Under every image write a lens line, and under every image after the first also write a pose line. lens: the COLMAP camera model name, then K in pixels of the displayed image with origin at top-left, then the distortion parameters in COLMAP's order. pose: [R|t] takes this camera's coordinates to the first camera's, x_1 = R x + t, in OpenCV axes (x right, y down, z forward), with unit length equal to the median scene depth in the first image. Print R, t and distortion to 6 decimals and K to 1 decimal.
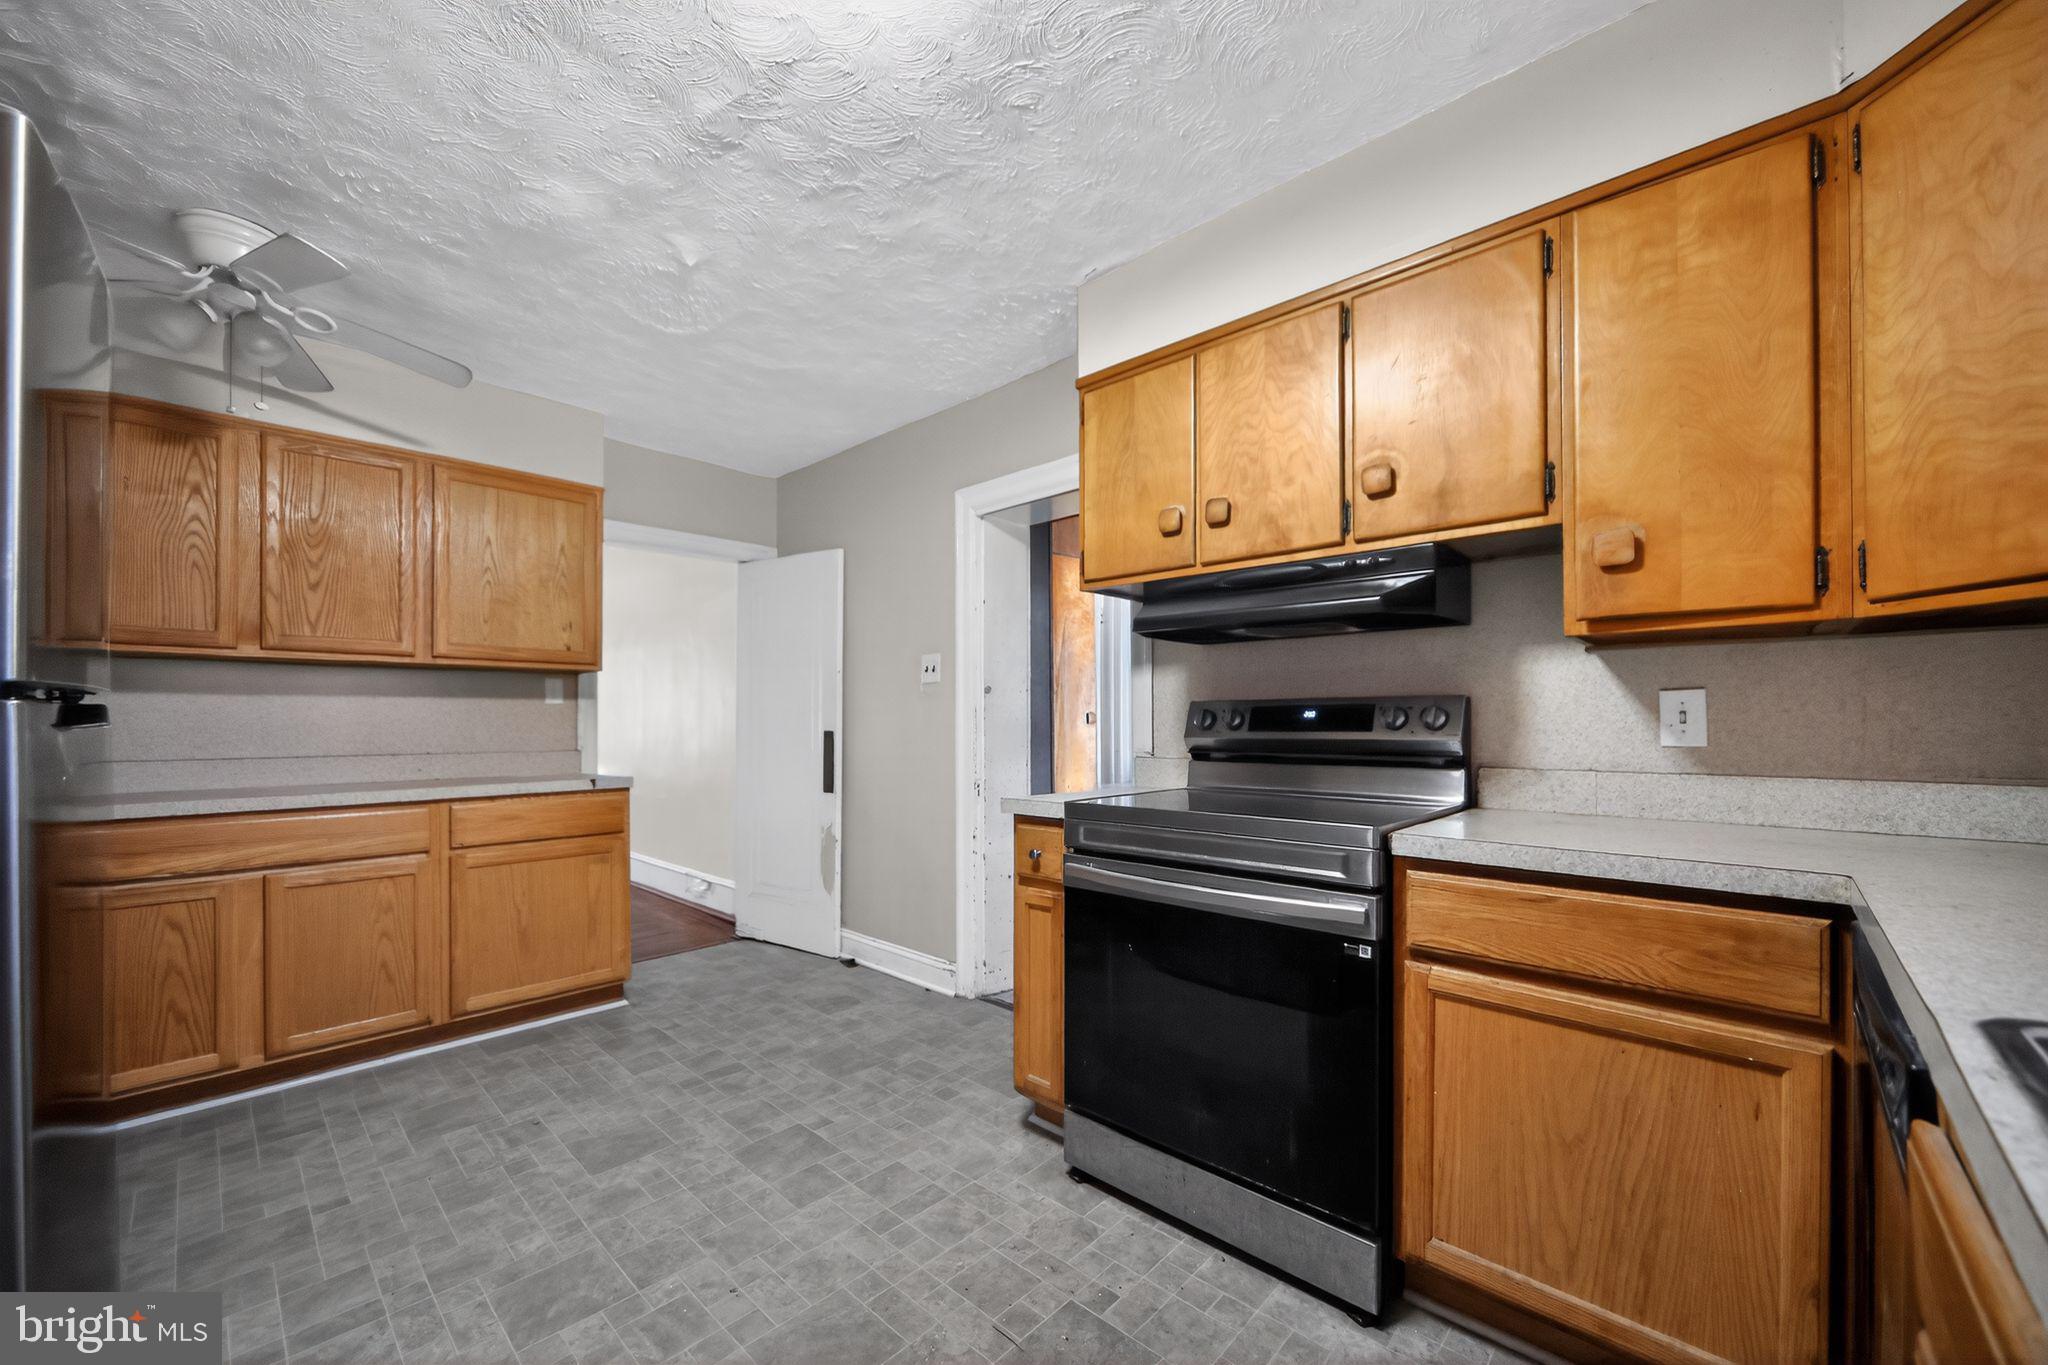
lens RADIAL K [[797.1, 0, 1038.9], [0, 797.1, 717.8], [0, 0, 1]] dist [-0.000227, -0.000291]
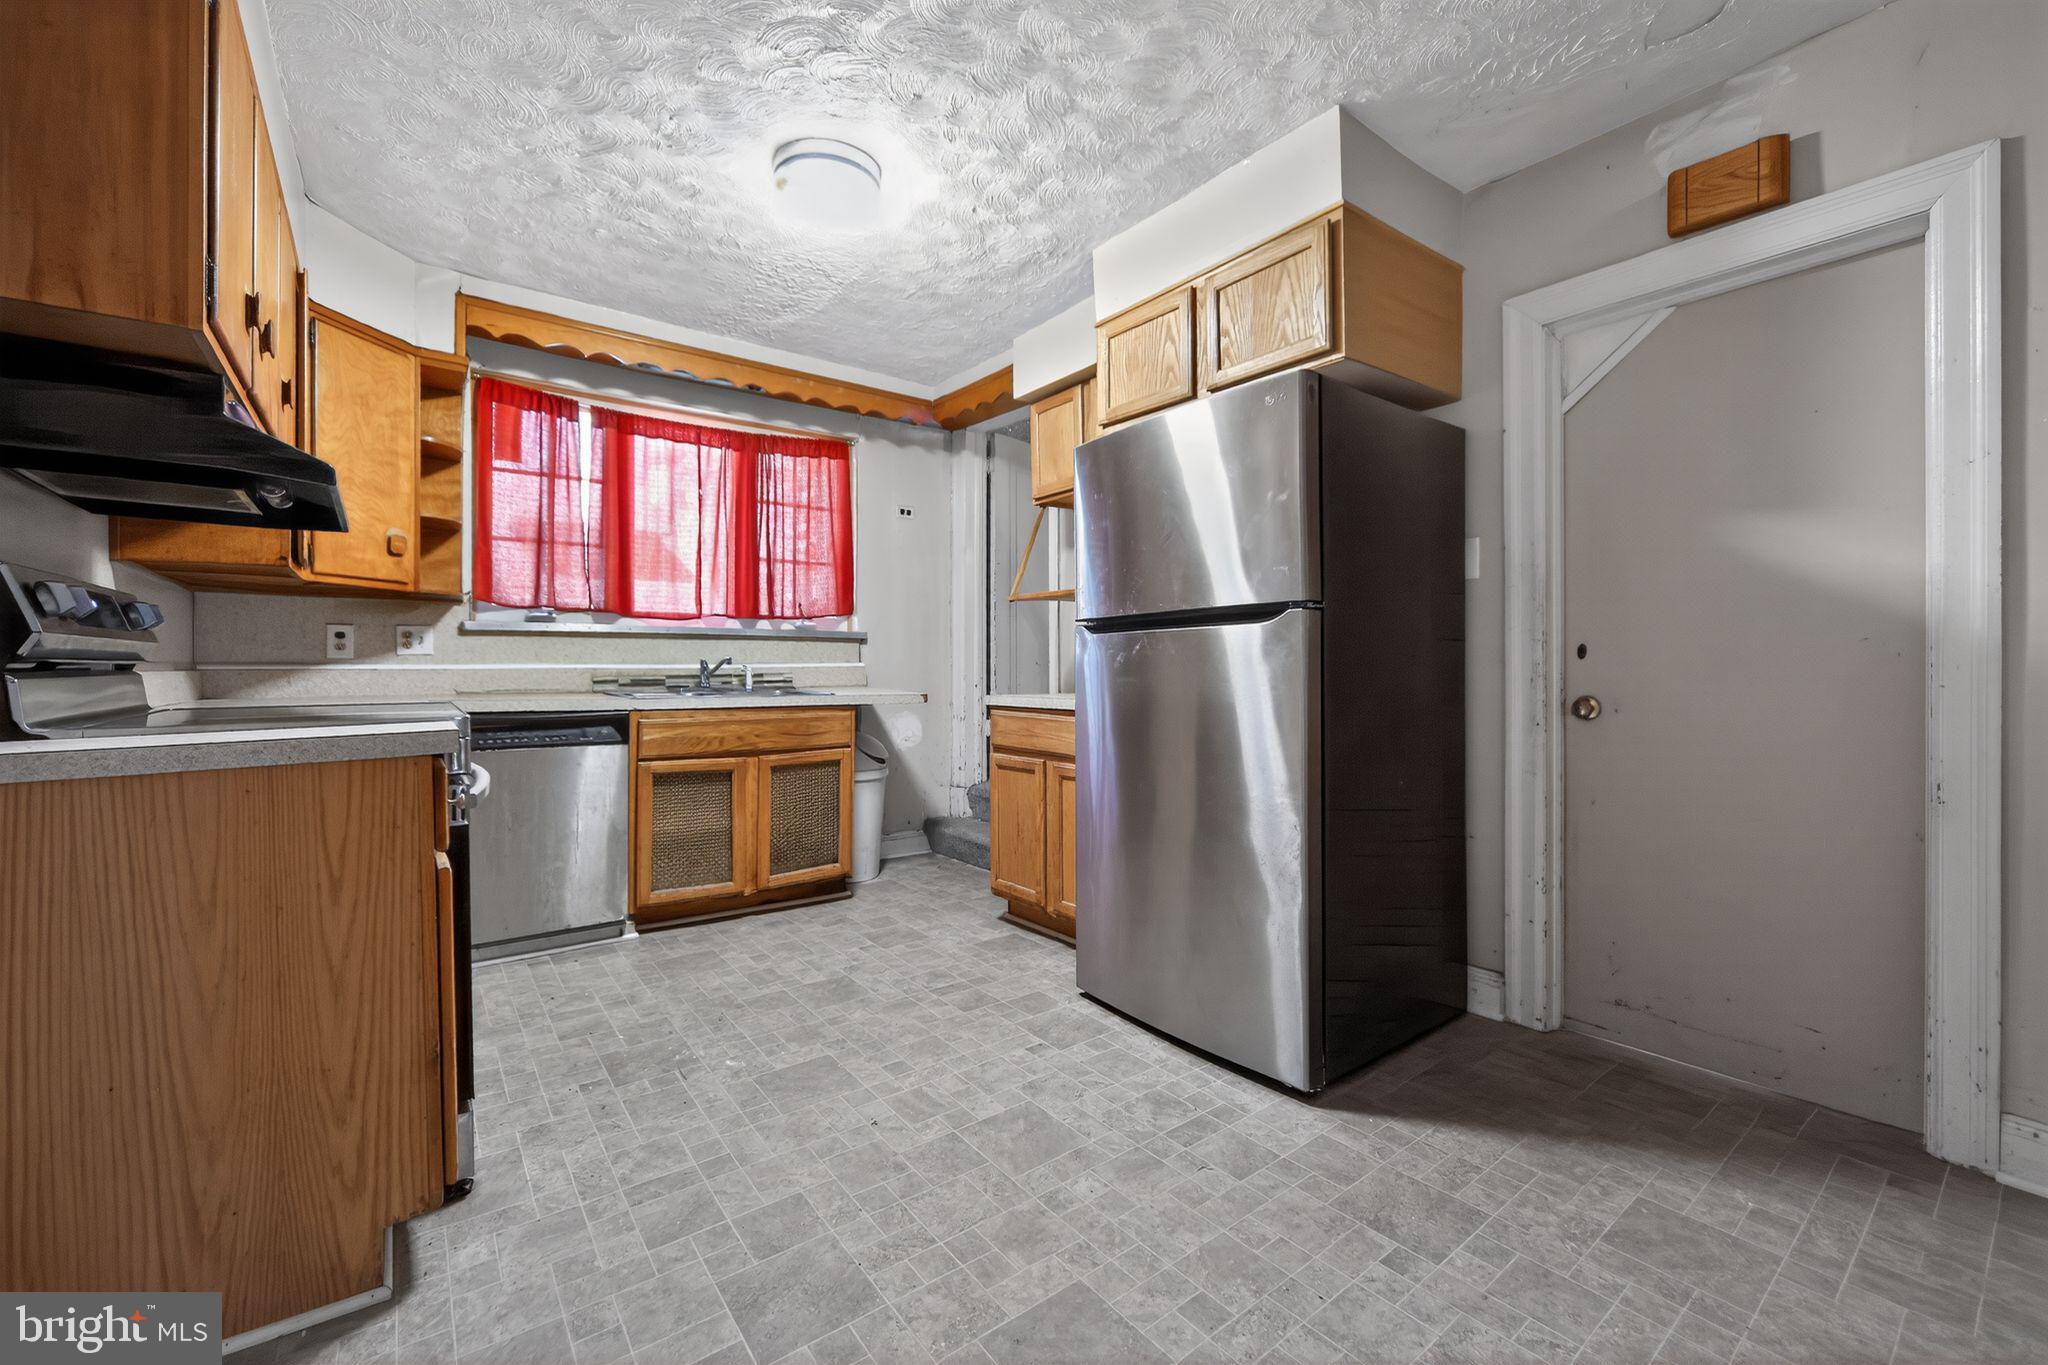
lens RADIAL K [[822.5, 0, 1021.3], [0, 822.5, 668.4], [0, 0, 1]] dist [-0.003541, 0.000258]
pose [[-0.984934, 0.005071, 0.172857, -0.636646], [0.004715, 0.999986, -0.002473, 0.063348], [-0.172867, -0.001621, -0.984944, 1.693474]]
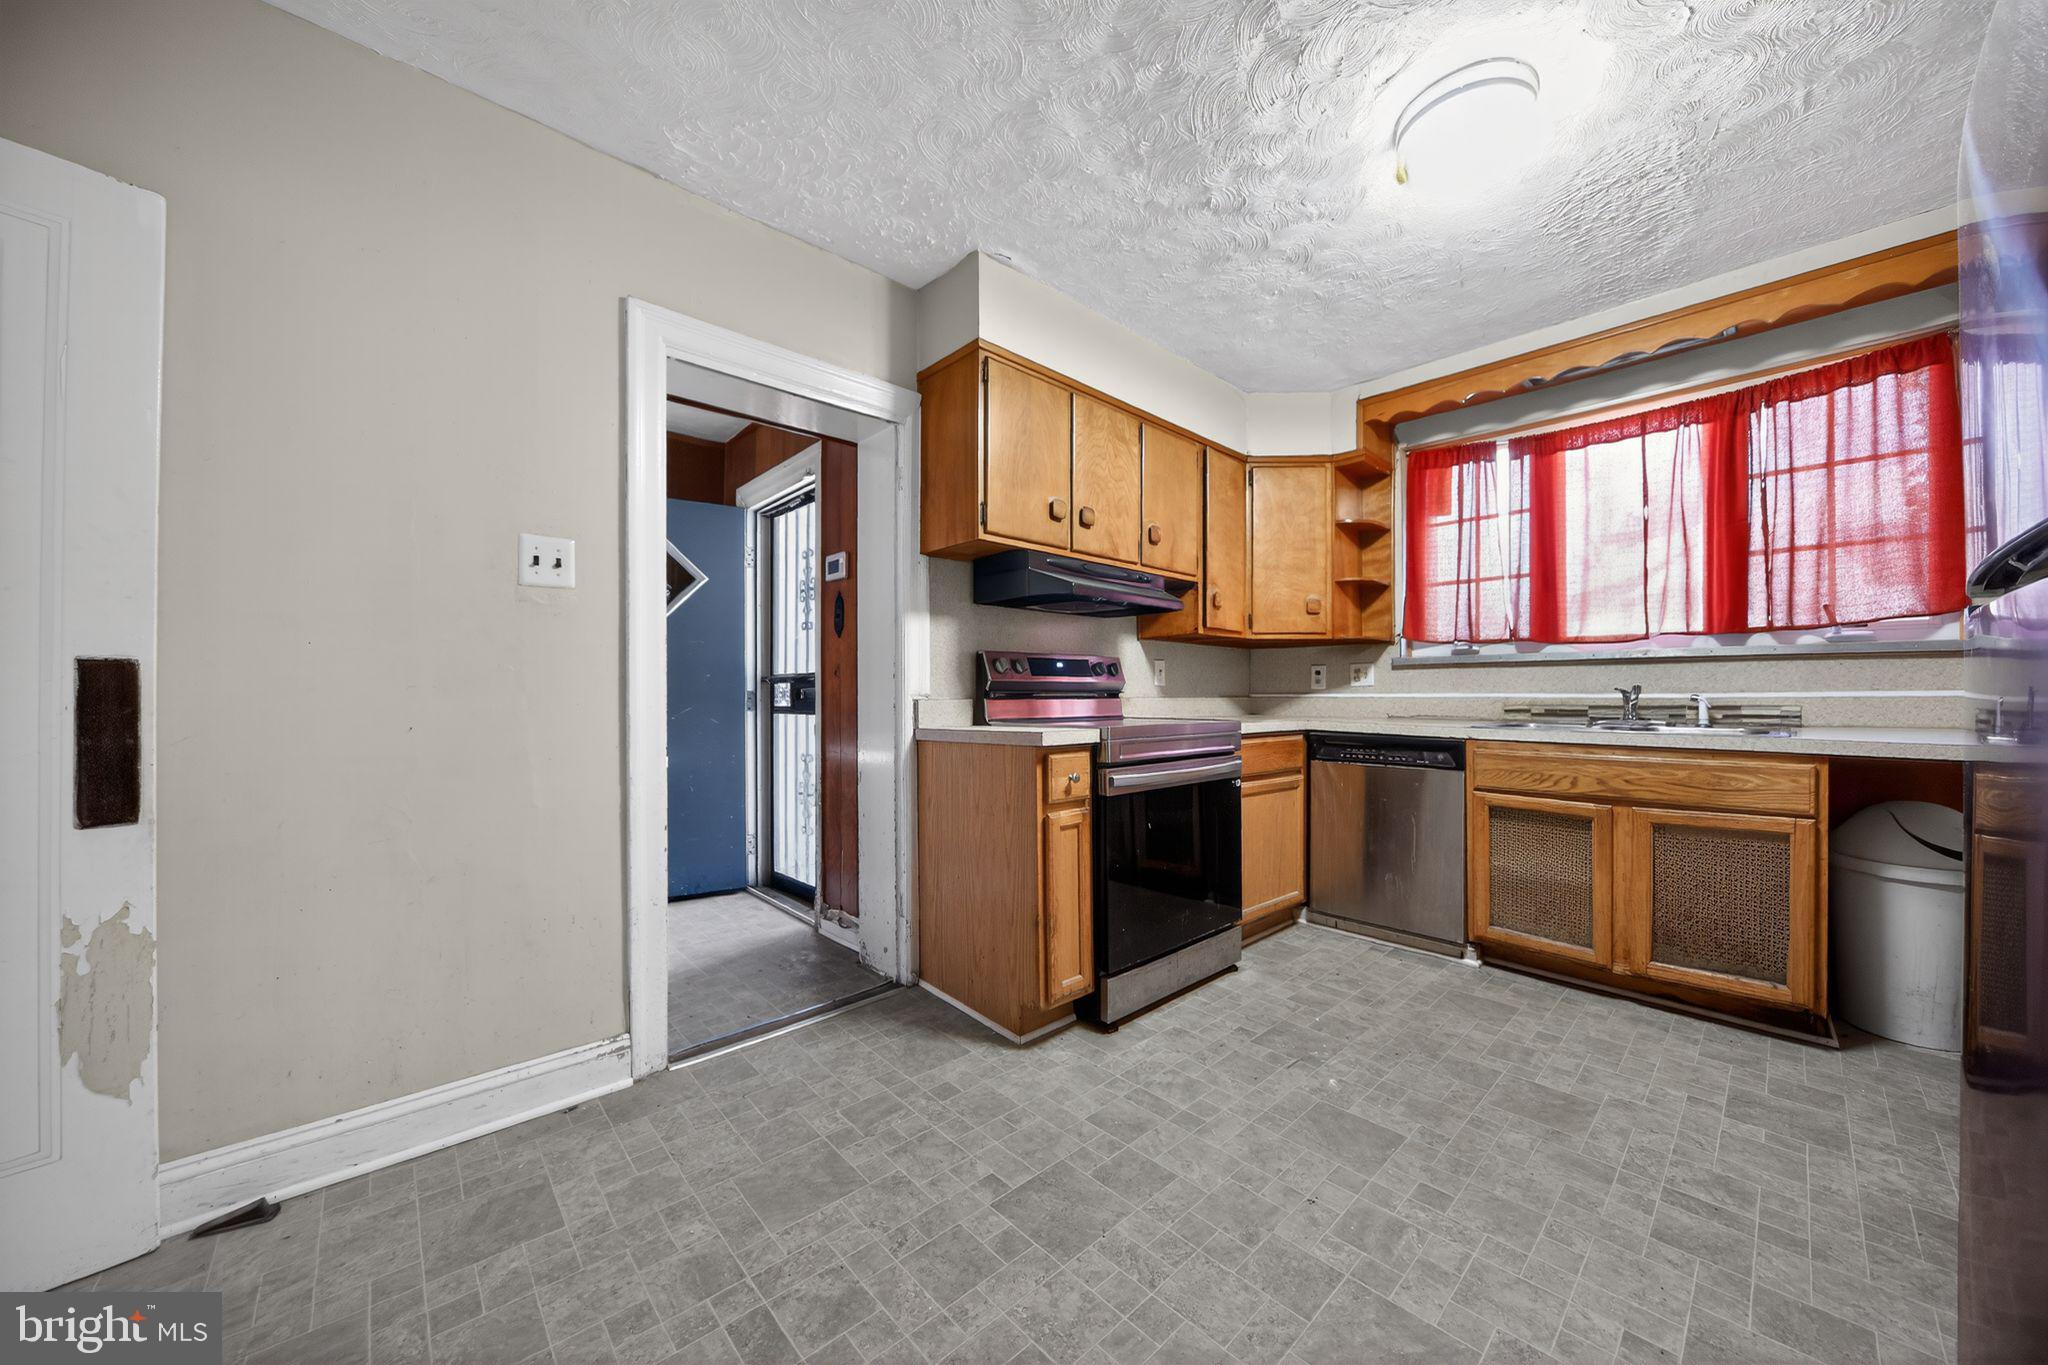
lens RADIAL K [[716.0, 0, 1023.5], [0, 716.0, 692.7], [0, 0, 1]] dist [-0.009656, 0.000291]
pose [[0.073542, 0.007108, 0.997267, -1.062125], [-0.005579, 0.999962, -0.006716, 0.060583], [-0.997277, -0.005070, 0.073579, 1.047056]]
